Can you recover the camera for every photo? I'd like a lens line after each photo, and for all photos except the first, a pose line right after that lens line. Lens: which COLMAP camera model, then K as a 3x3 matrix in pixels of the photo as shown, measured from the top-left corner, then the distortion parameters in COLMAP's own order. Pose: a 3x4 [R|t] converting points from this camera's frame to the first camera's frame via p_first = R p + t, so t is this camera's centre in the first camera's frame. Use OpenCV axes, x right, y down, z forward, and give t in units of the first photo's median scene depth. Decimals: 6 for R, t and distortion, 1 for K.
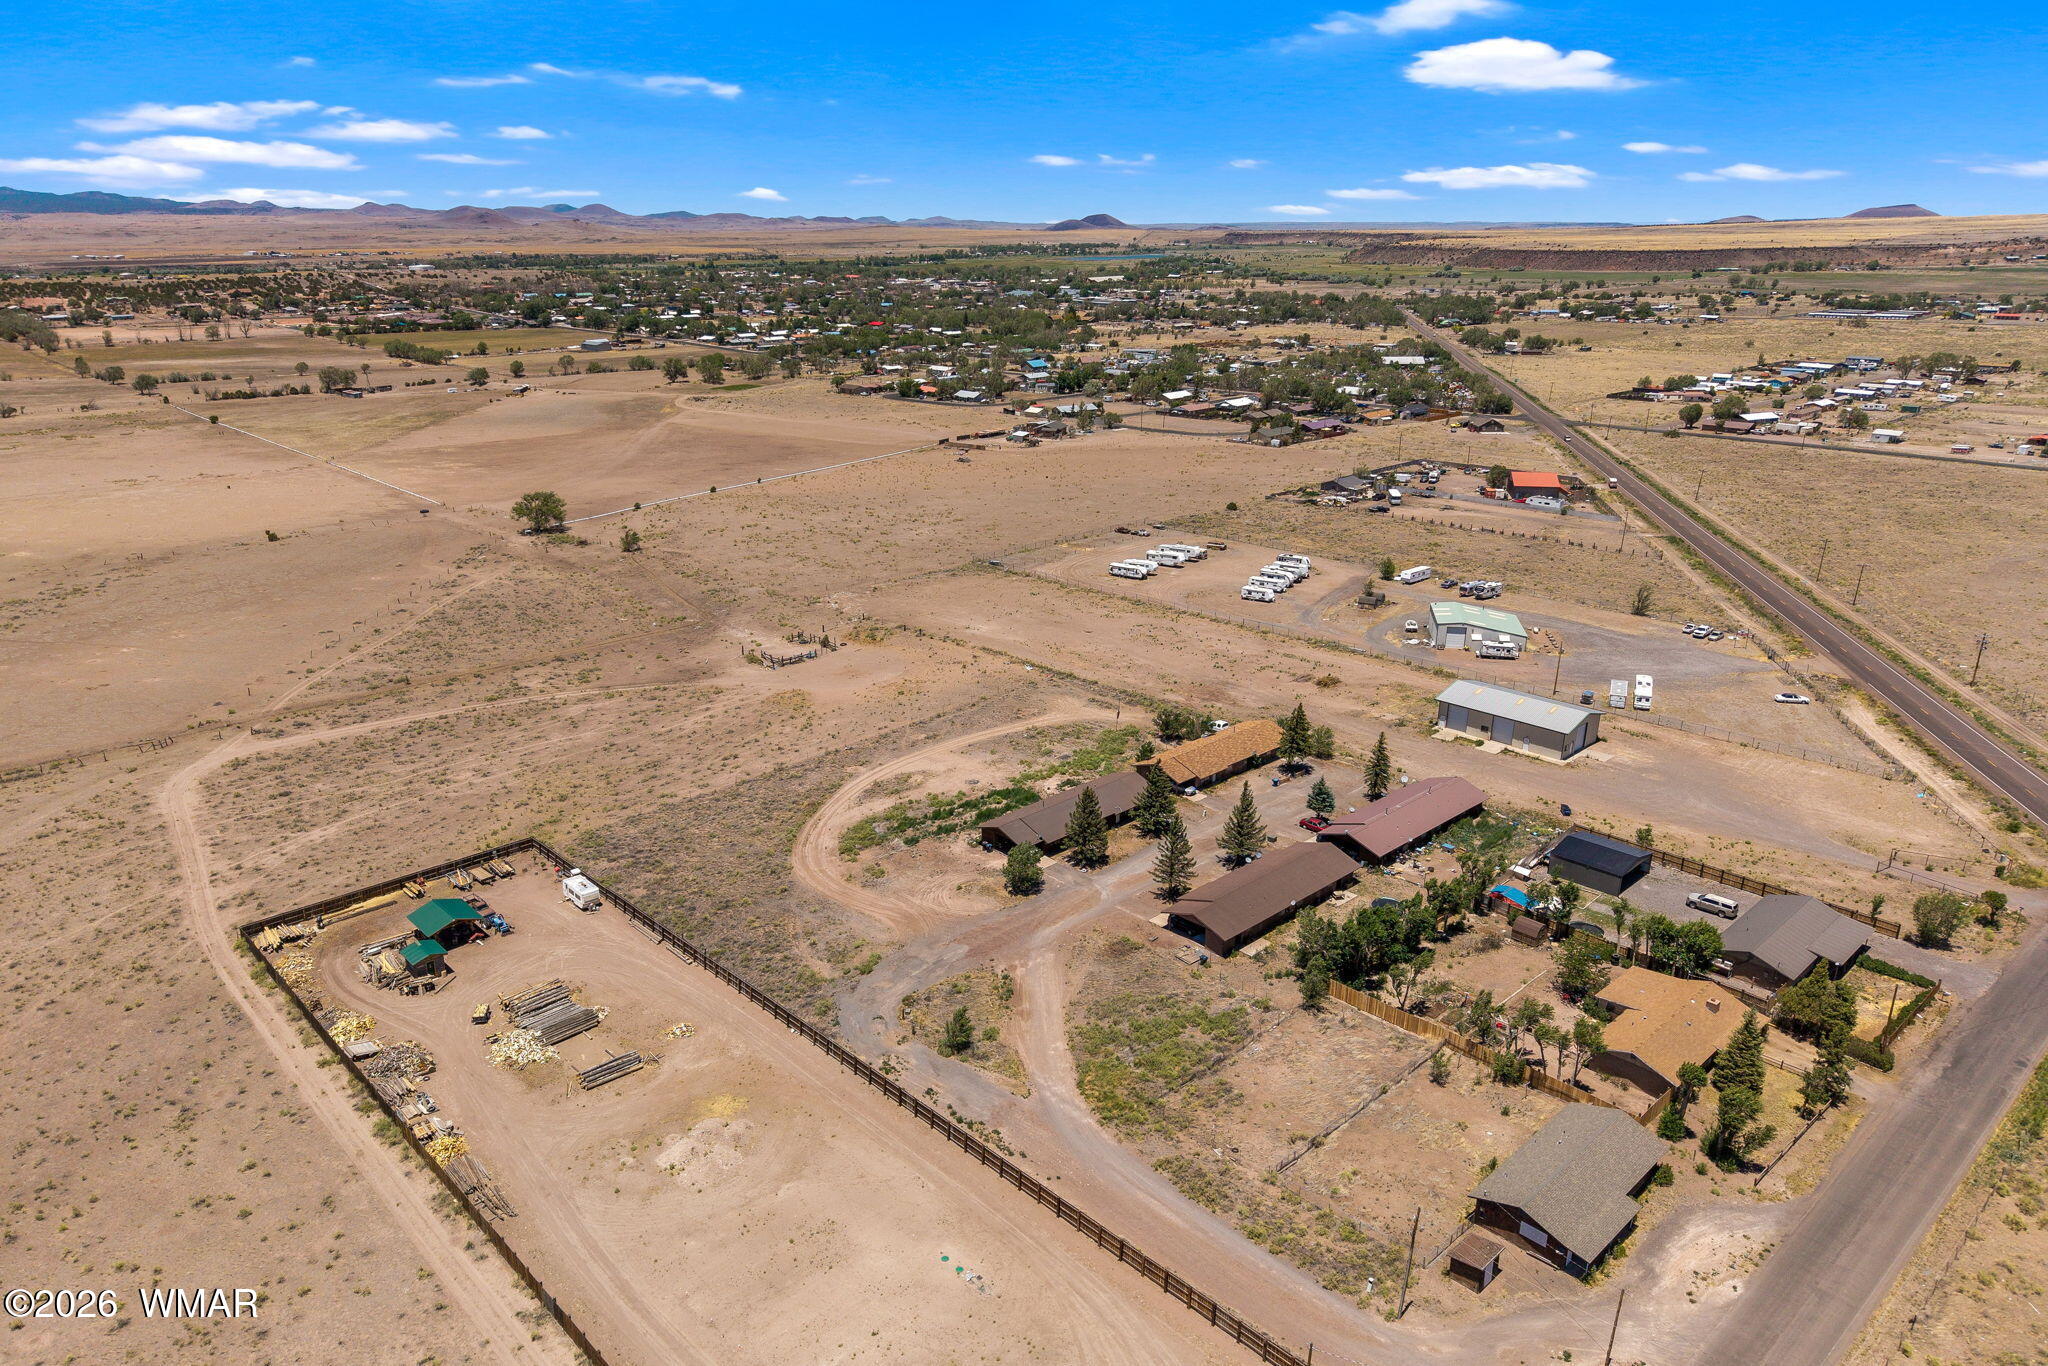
lens RADIAL K [[1377.6, 0, 987.1], [0, 1377.6, 569.8], [0, 0, 1]] dist [0.047565, -0.093117]
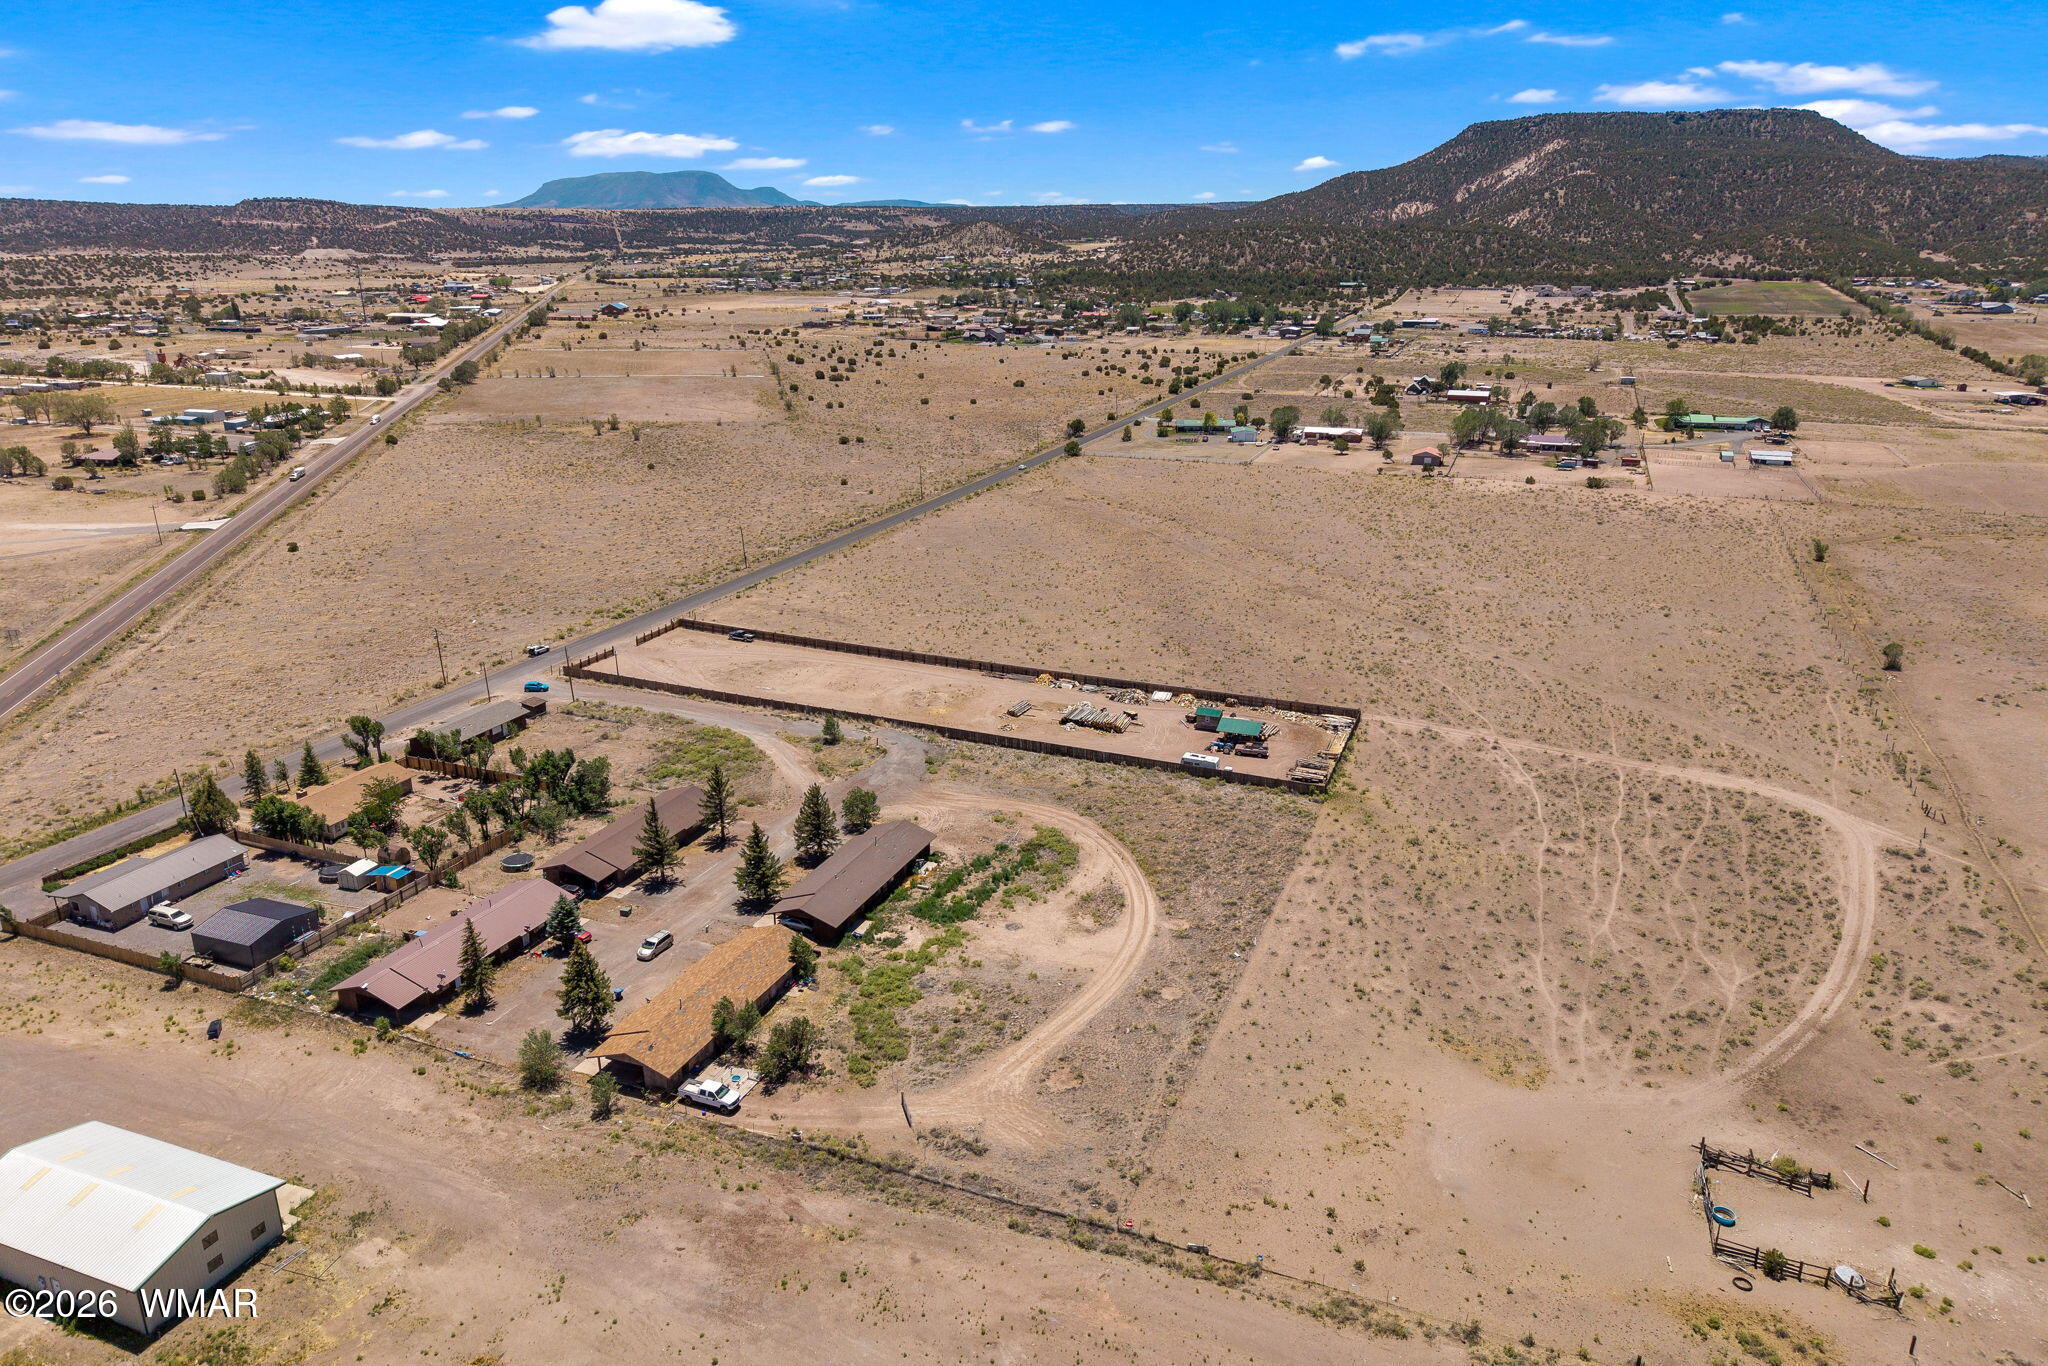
lens RADIAL K [[1357.6, 0, 1011.9], [0, 1357.6, 768.3], [0, 0, 1]] dist [0.028584, -0.018962]
pose [[-0.901298, 0.165345, -0.400404, 0.276967], [-0.097534, 0.823109, 0.559445, -0.342673], [0.422078, 0.543280, -0.725739, 1.469835]]
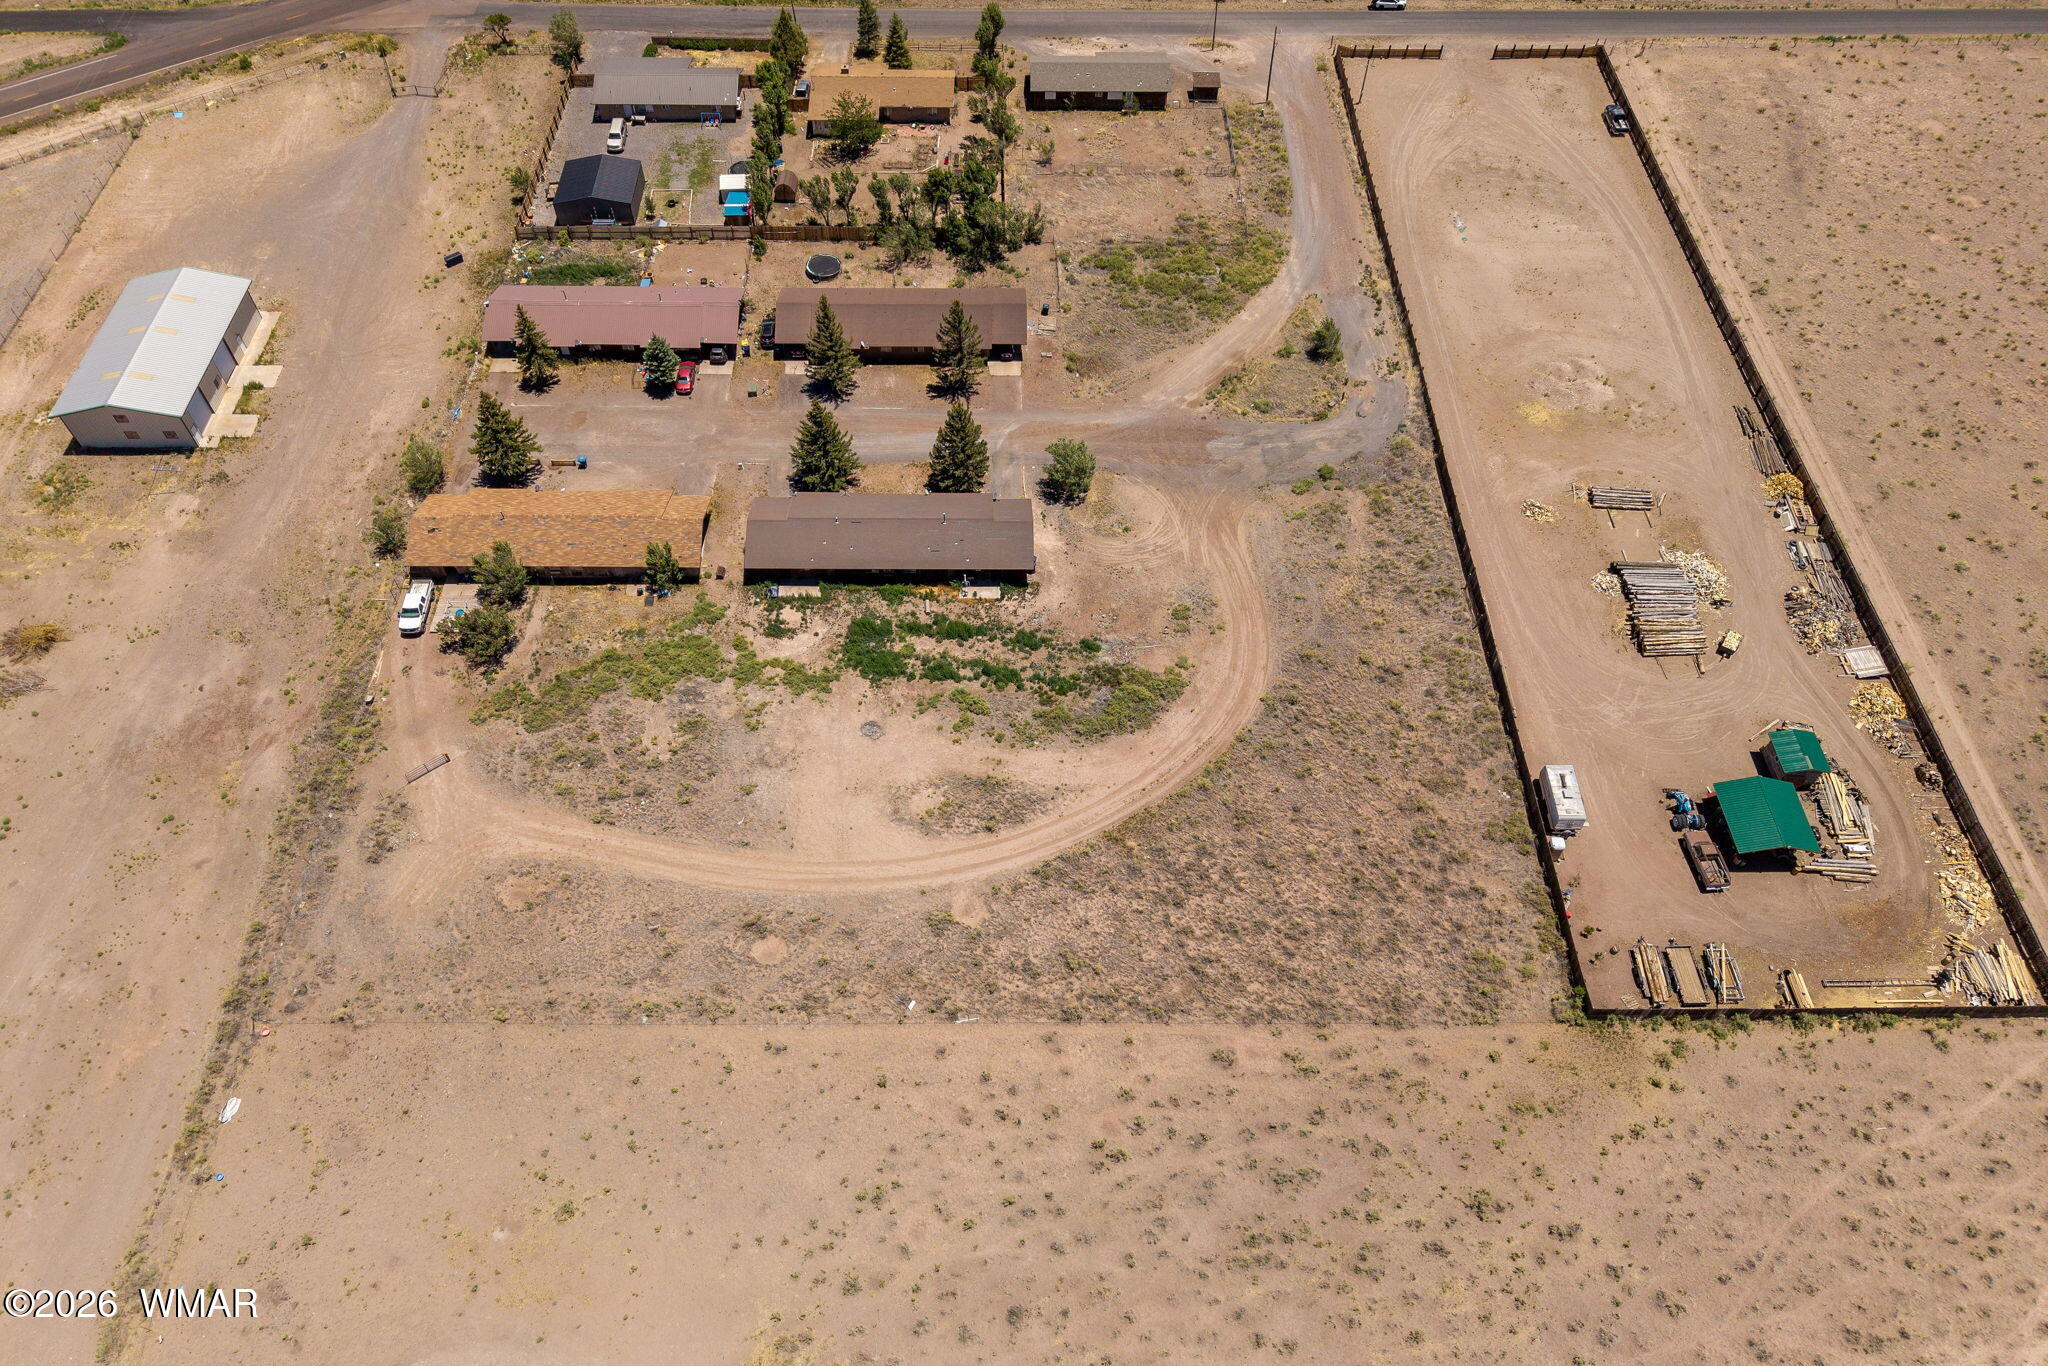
lens RADIAL K [[1333.7, 0, 1006.2], [0, 1333.7, 716.8], [0, 0, 1]] dist [0.025836, -0.026338]
pose [[-0.740894, -0.543960, 0.393934, -0.267527], [0.161929, 0.424561, 0.890801, -0.338047], [-0.651809, 0.723779, -0.226471, 1.057594]]
